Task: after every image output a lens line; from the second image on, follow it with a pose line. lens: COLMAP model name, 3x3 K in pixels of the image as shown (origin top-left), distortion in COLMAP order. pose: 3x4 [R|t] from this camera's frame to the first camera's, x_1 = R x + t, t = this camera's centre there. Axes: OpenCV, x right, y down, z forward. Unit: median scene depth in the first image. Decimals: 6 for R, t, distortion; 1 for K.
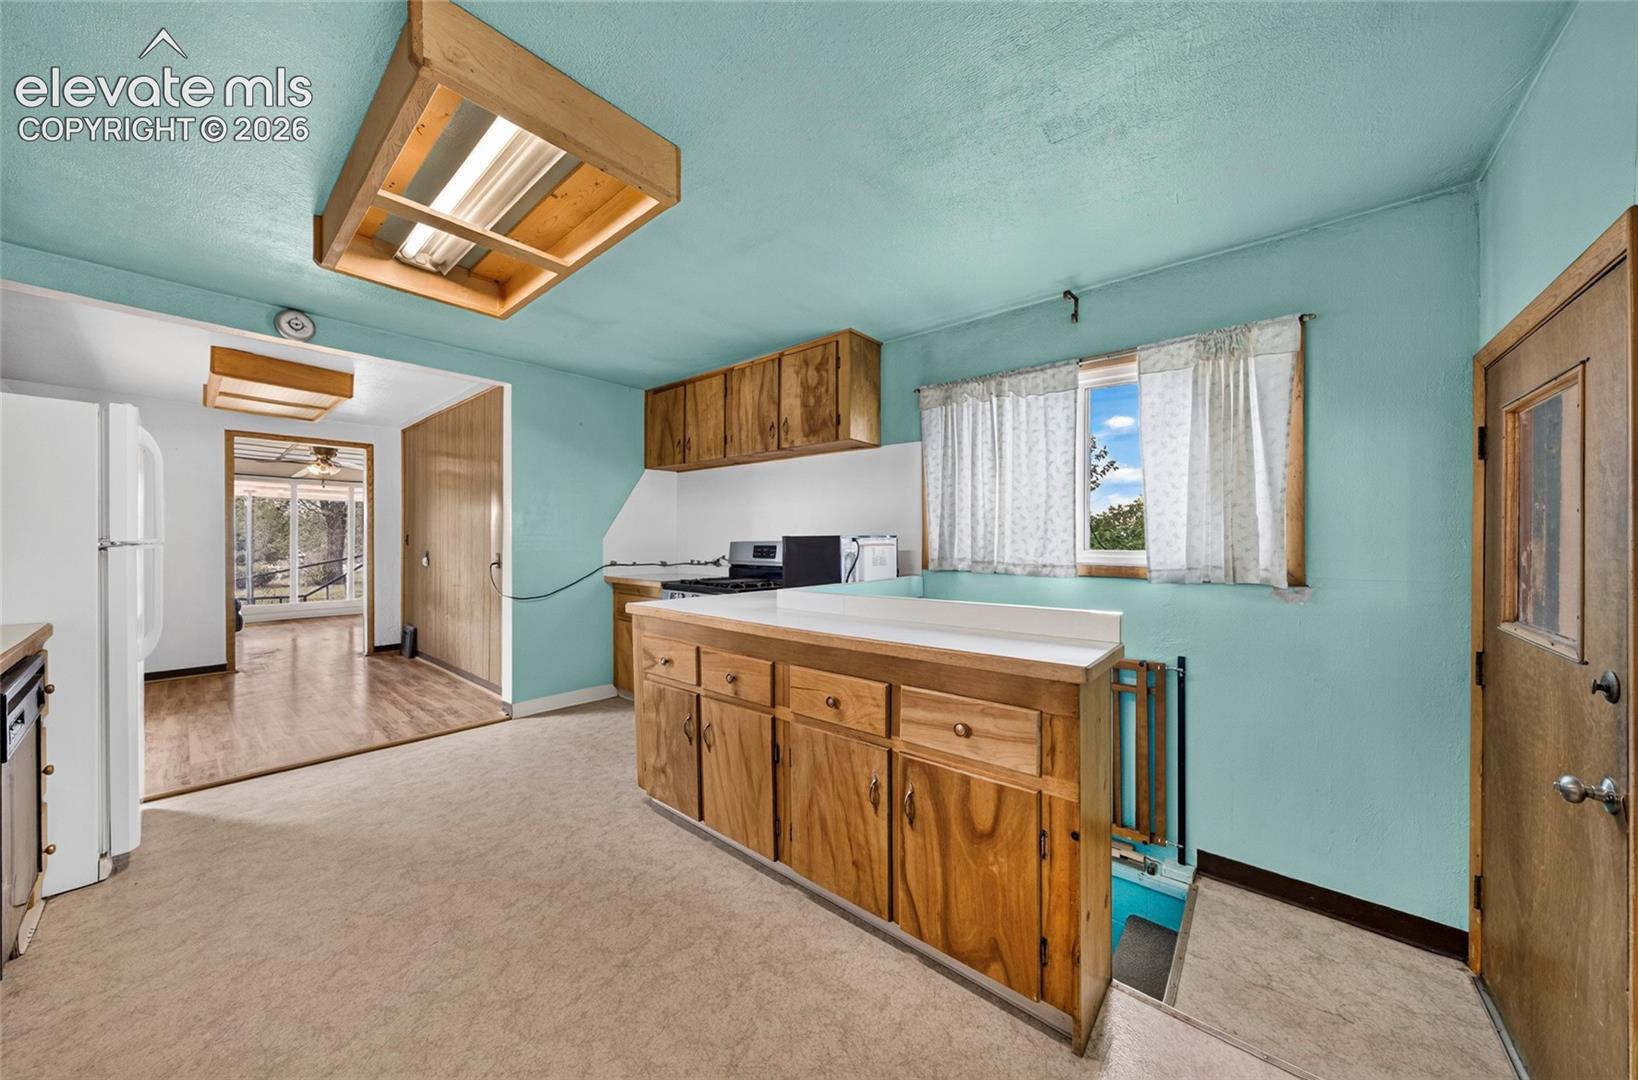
lens RADIAL K [[552.1, 0, 819.0], [0, 552.1, 540.0], [0, 0, 1]] dist [-0.052317, 0.018612]
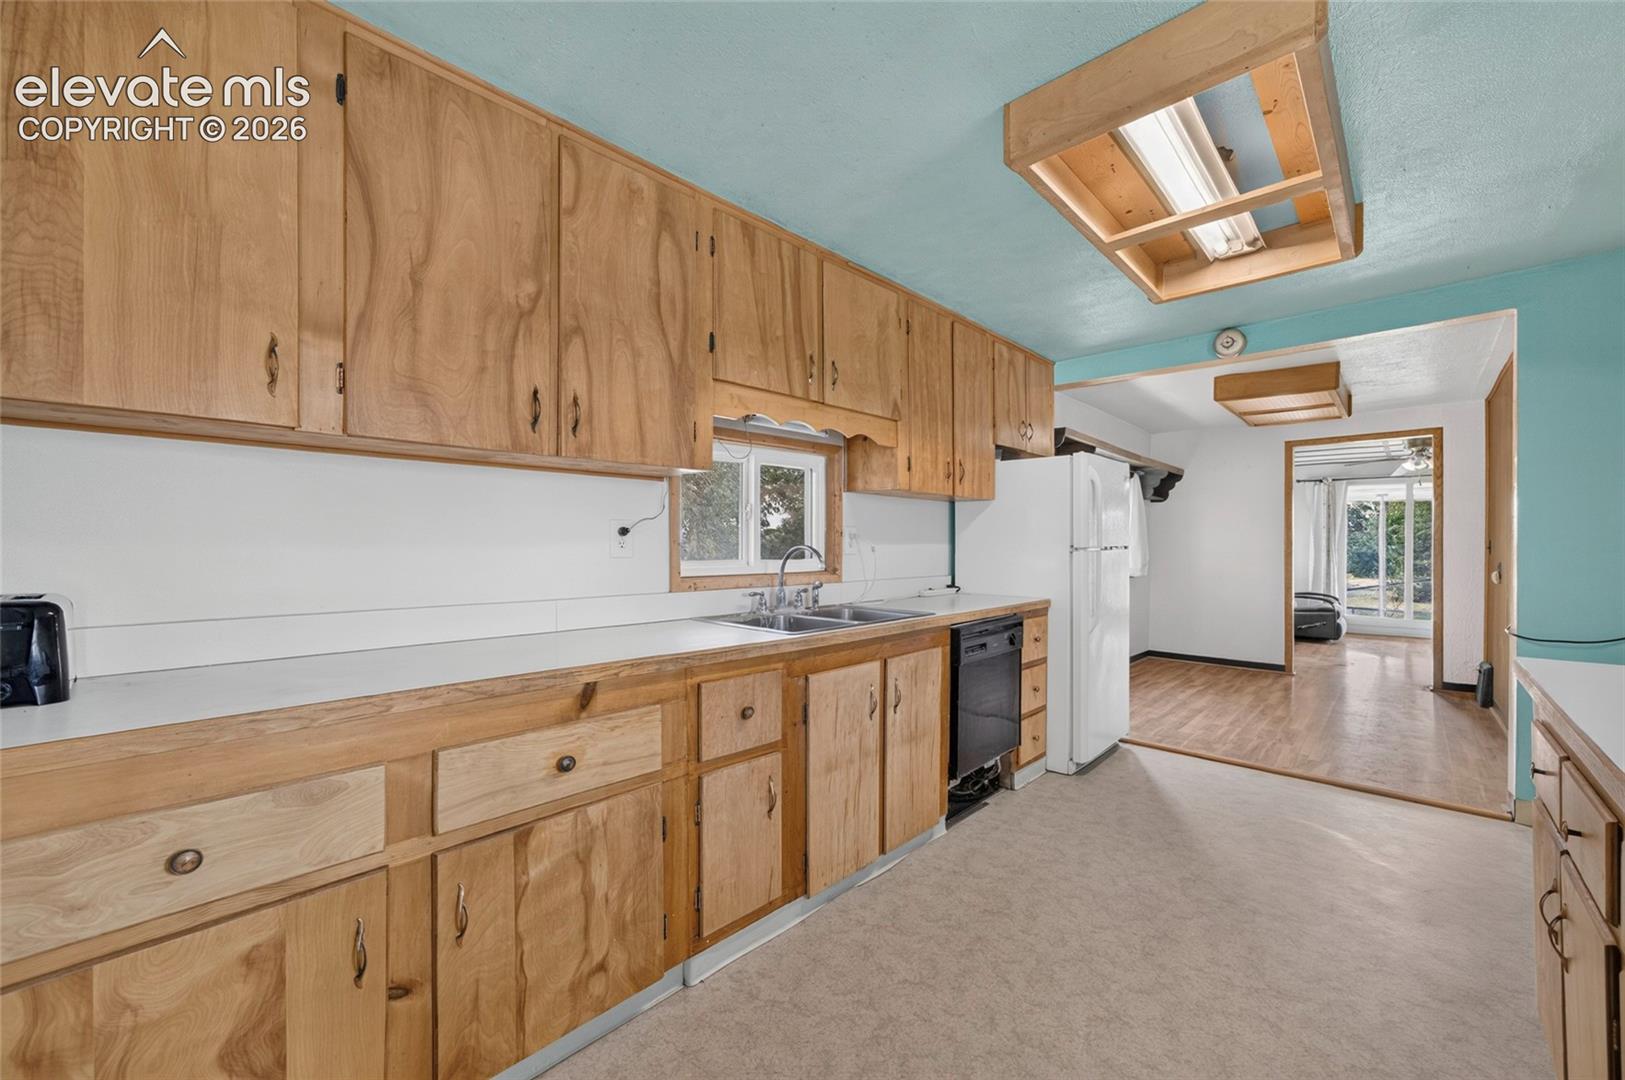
lens RADIAL K [[643.8, 0, 803.8], [0, 643.8, 545.6], [0, 0, 1]] dist [-0.037364, 0.000092]
pose [[-0.054021, -0.001815, -0.998538, 0.295405], [-0.001274, 0.999998, -0.001749, -0.000328], [0.998539, 0.001178, -0.054024, 0.227310]]
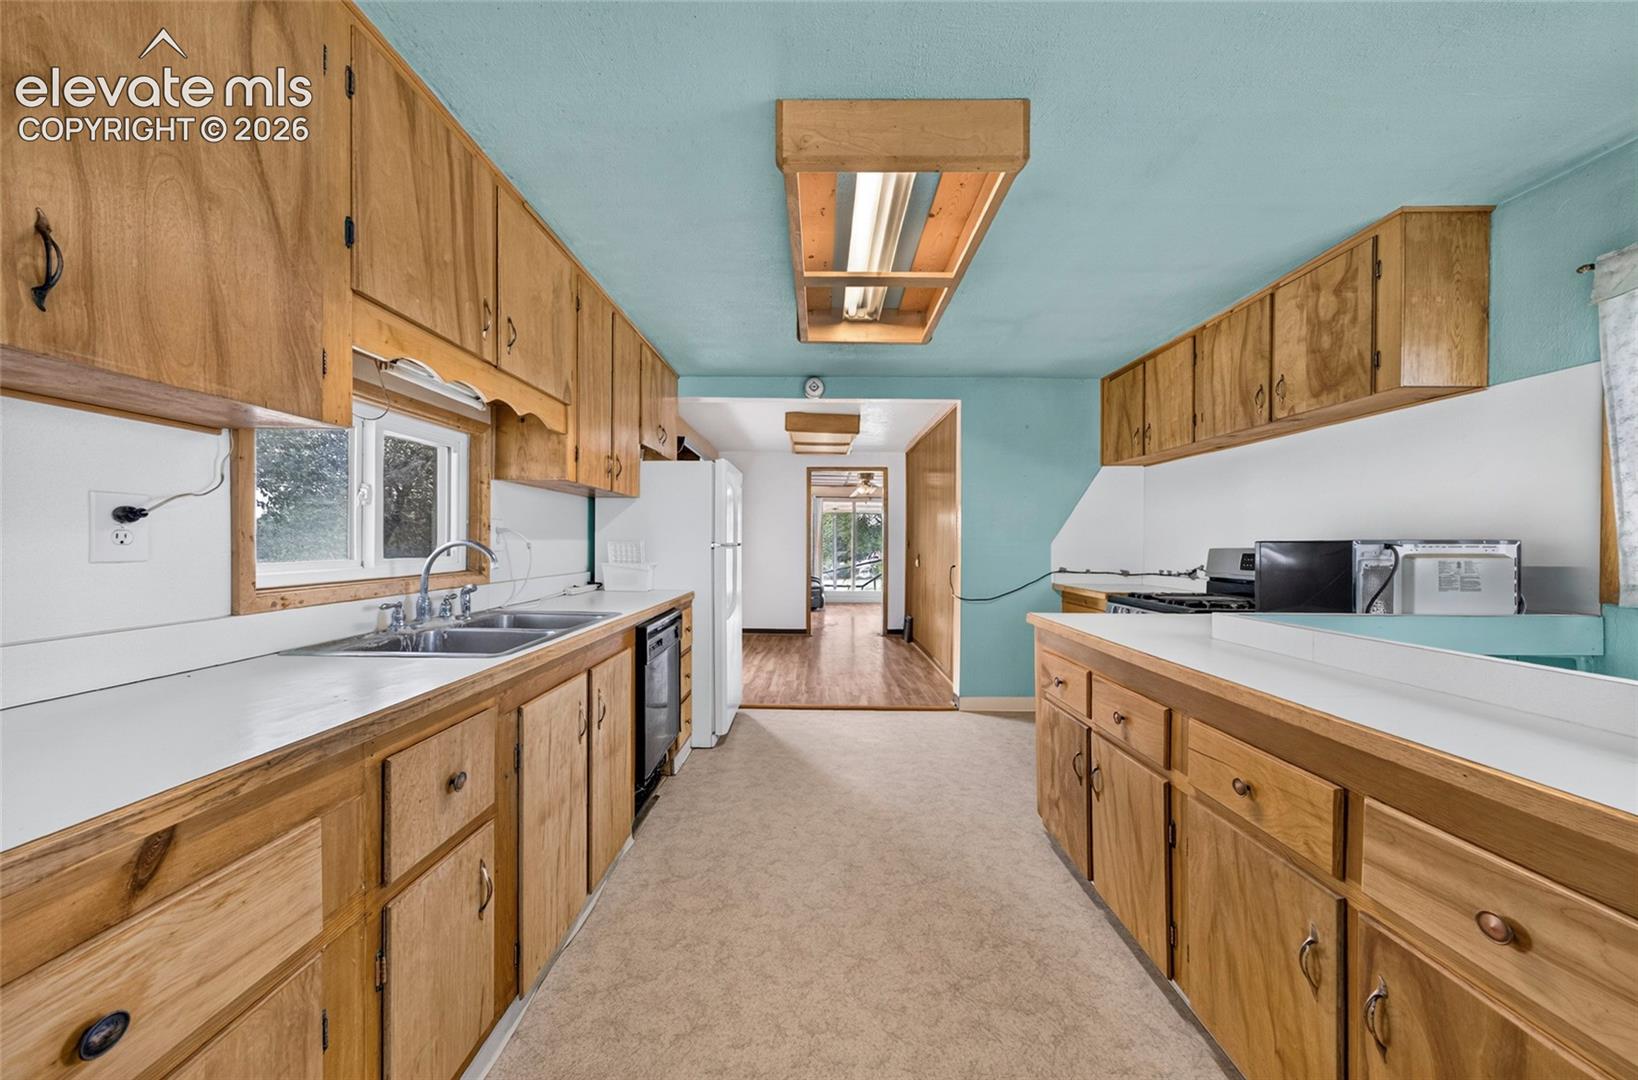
lens RADIAL K [[552.2, 0, 812.5], [0, 552.2, 542.7], [0, 0, 1]] dist [0.000367, 0.000213]
pose [[0.637718, 0.003466, -0.770262, 0.117838], [-0.006082, 0.999981, -0.000536, -0.001355], [0.770246, 0.005026, 0.637727, 0.088782]]
